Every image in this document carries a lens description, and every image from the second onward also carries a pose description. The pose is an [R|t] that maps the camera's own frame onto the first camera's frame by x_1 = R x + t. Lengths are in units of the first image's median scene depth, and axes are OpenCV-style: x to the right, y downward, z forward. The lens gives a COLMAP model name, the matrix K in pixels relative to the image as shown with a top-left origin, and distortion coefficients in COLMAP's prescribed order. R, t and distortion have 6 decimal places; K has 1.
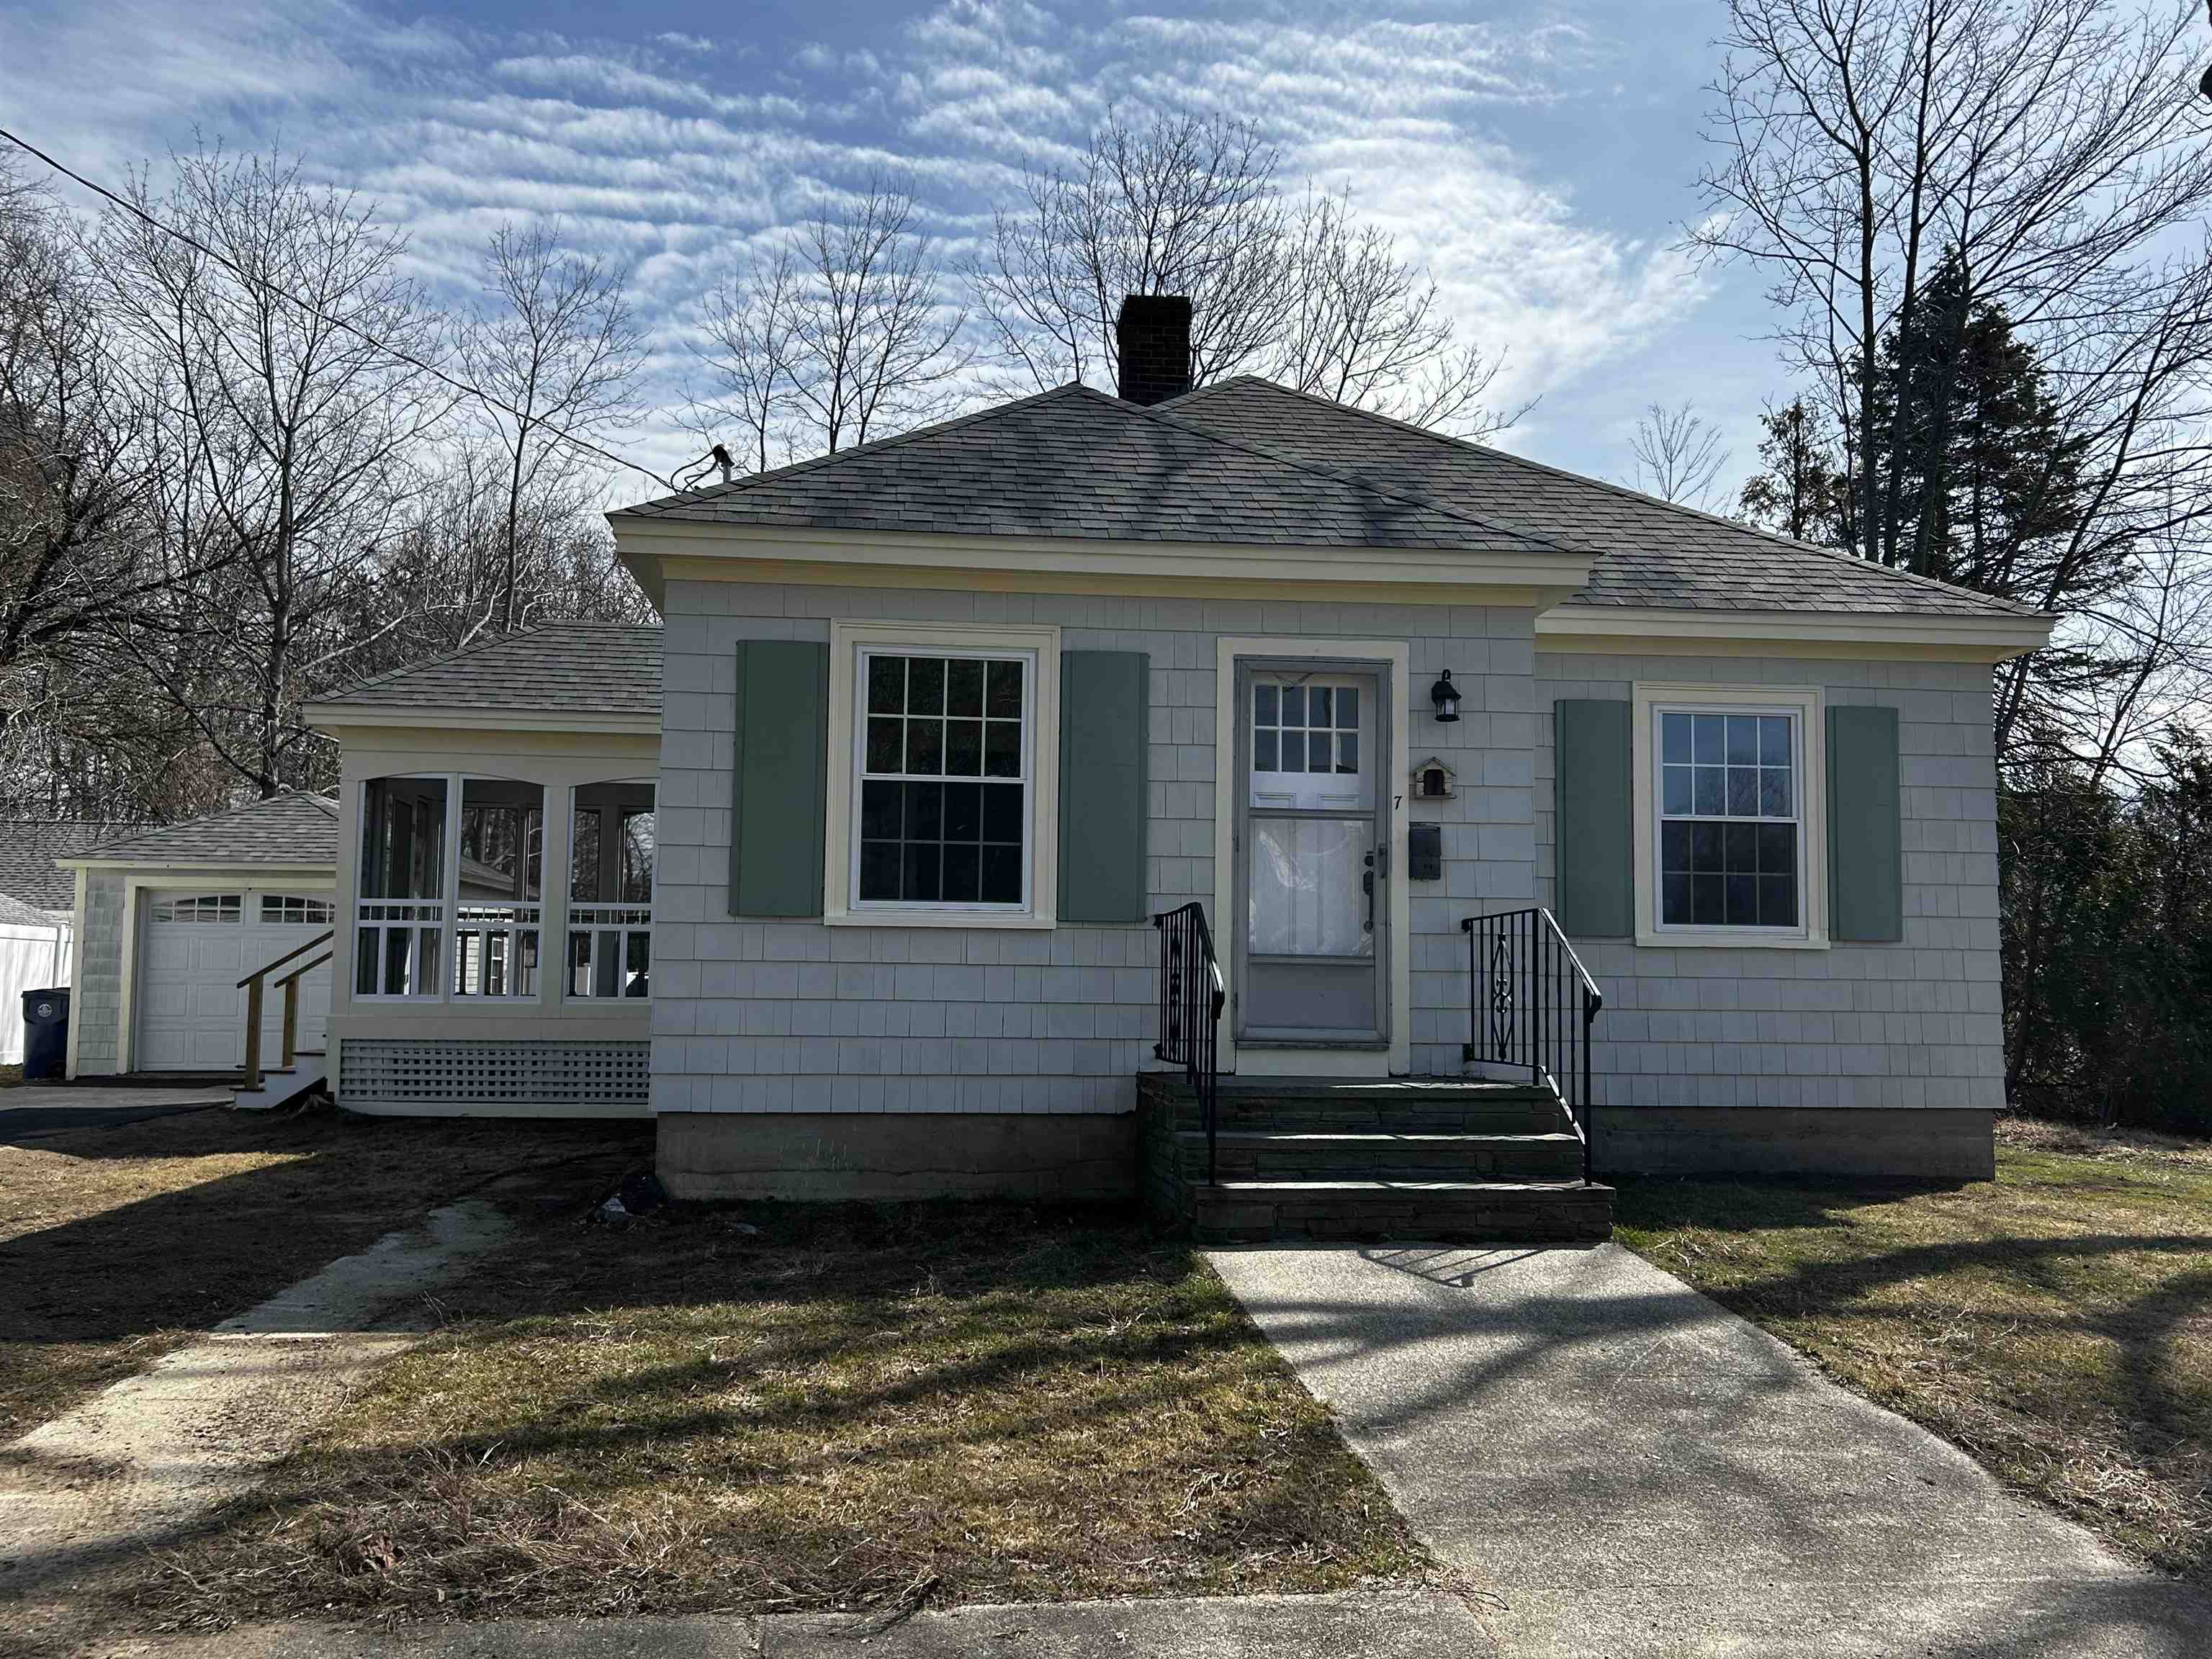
lens RADIAL K [[1798.7, 0, 1106.3], [0, 1798.7, 838.1], [0, 0, 1]] dist [0.005795, -0.001293]
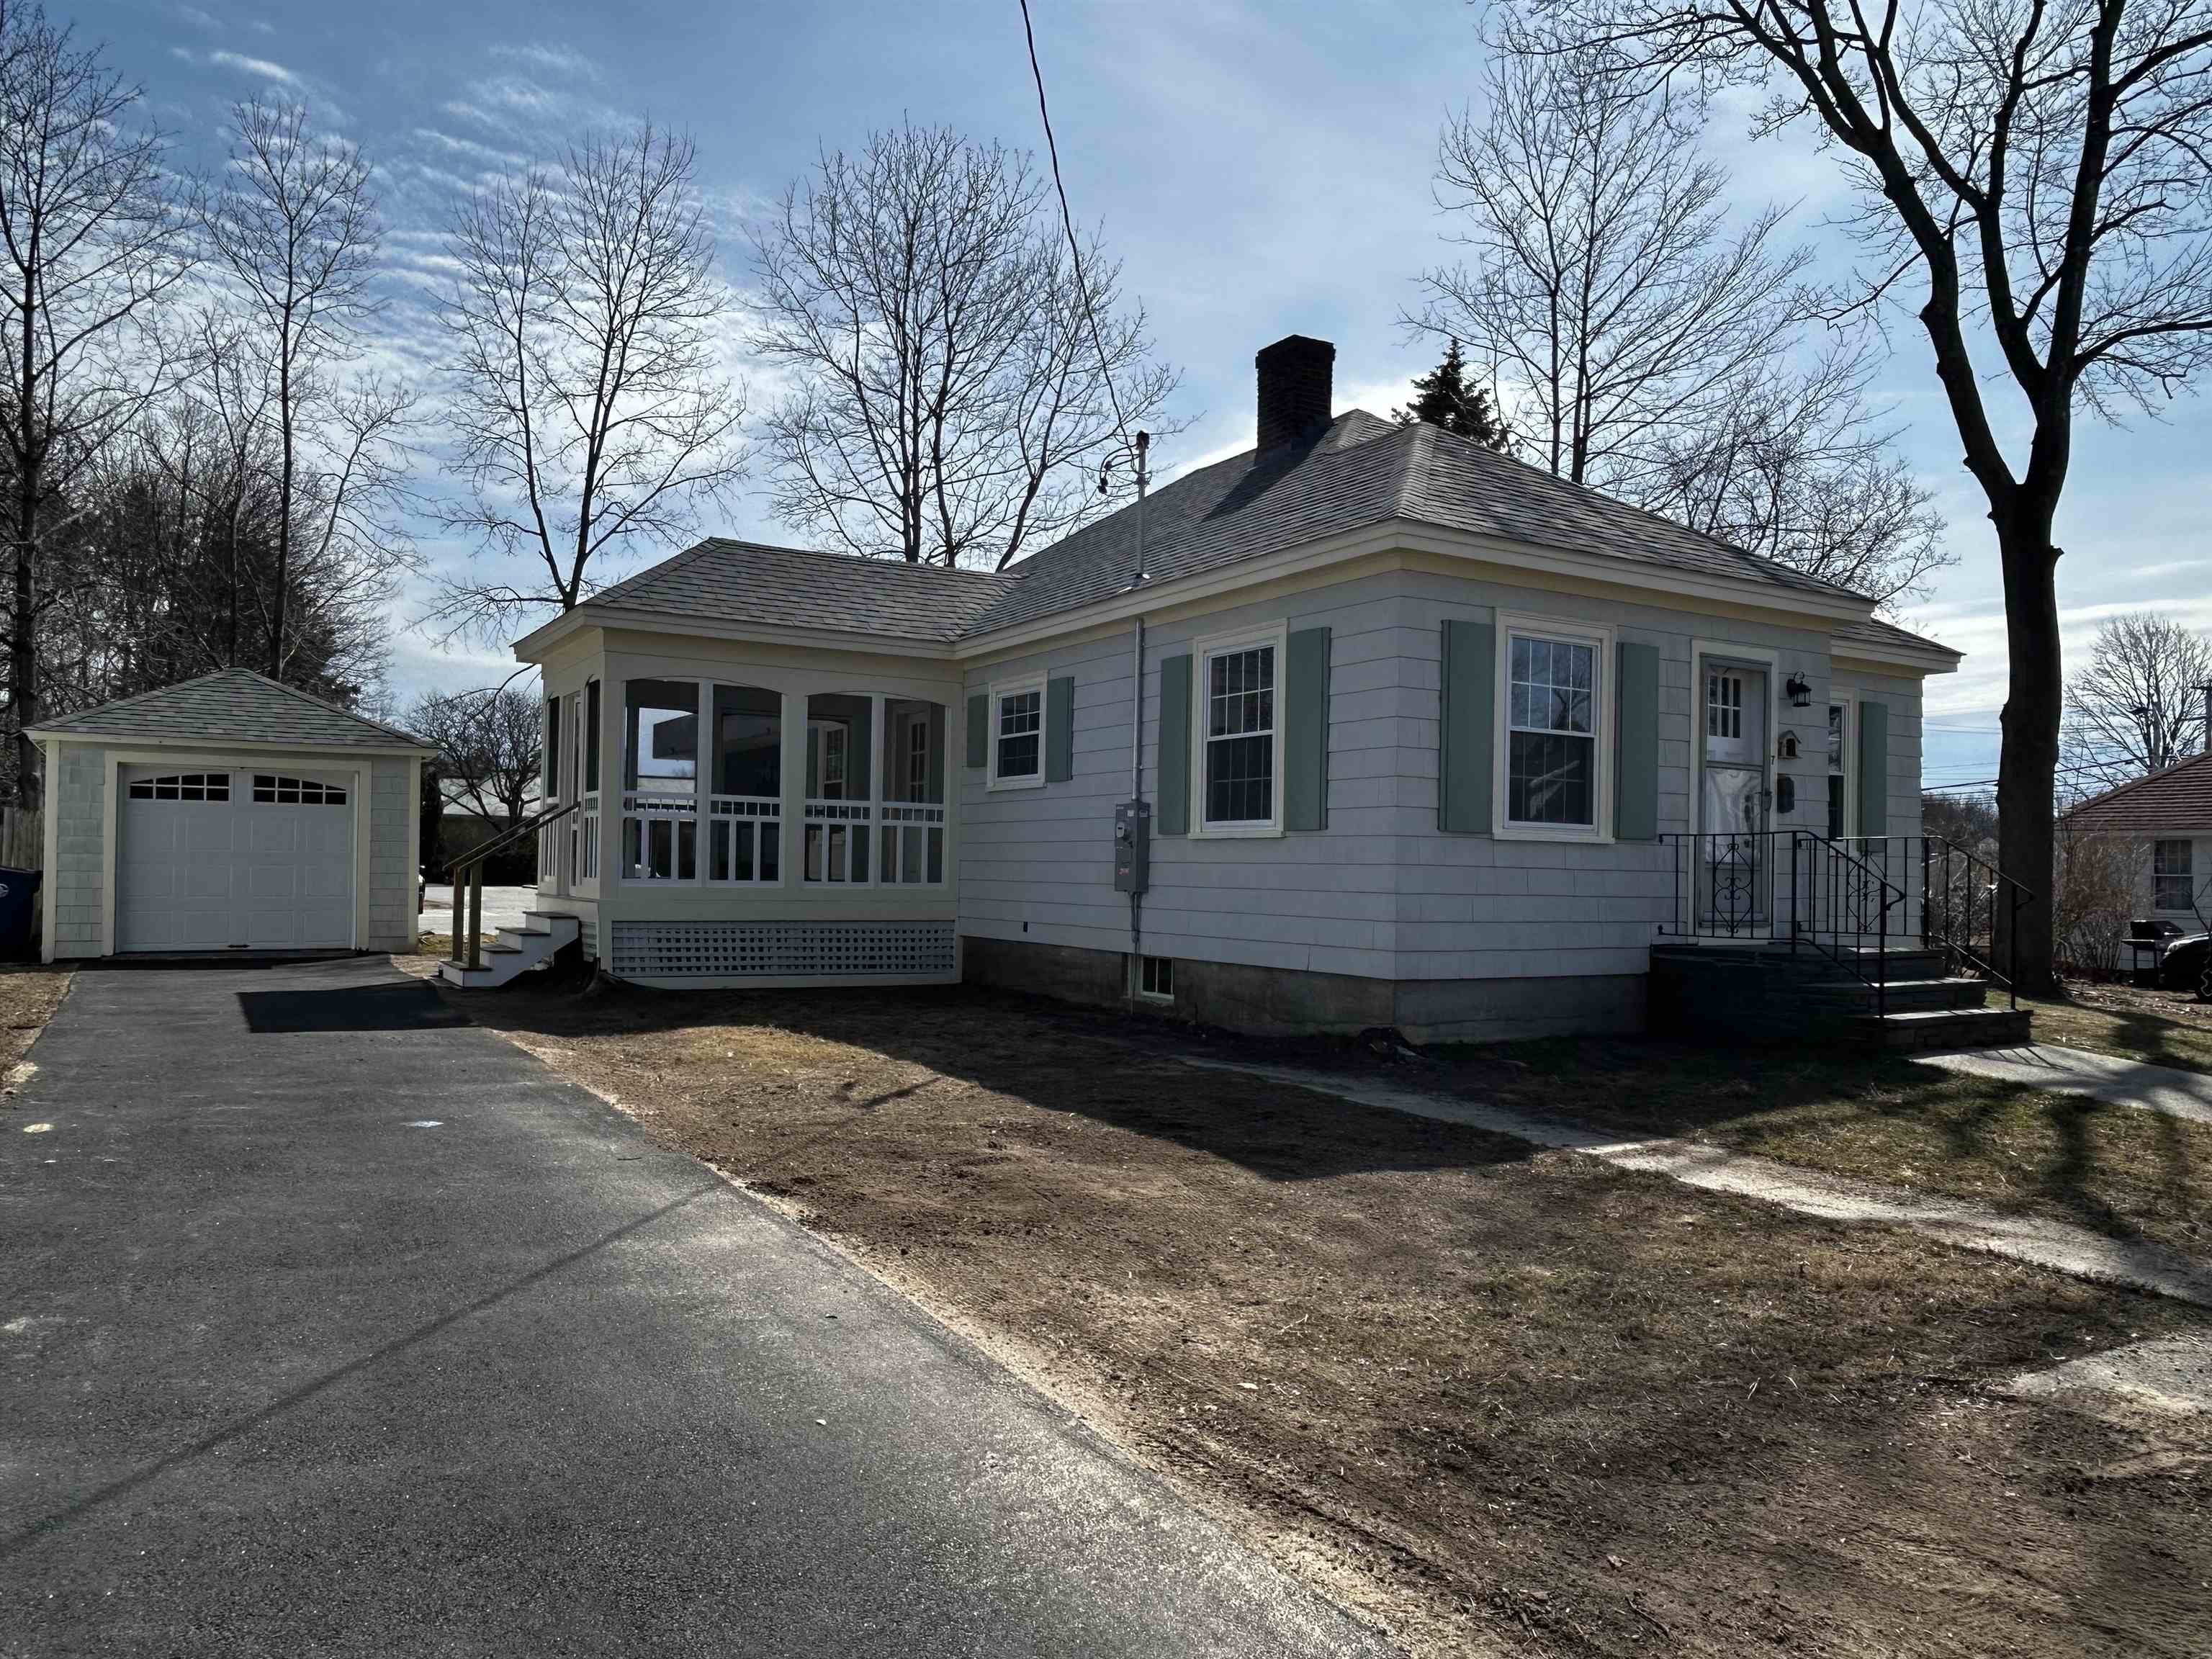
lens RADIAL K [[1497.8, 0, 1106.8], [0, 1497.8, 827.6], [0, 0, 1]] dist [0.001625, -0.000163]
pose [[0.909656, 0.014135, 0.415121, -0.536383], [-0.040782, 0.997631, 0.055396, -0.006238], [-0.413355, -0.067320, 0.908078, 0.065197]]
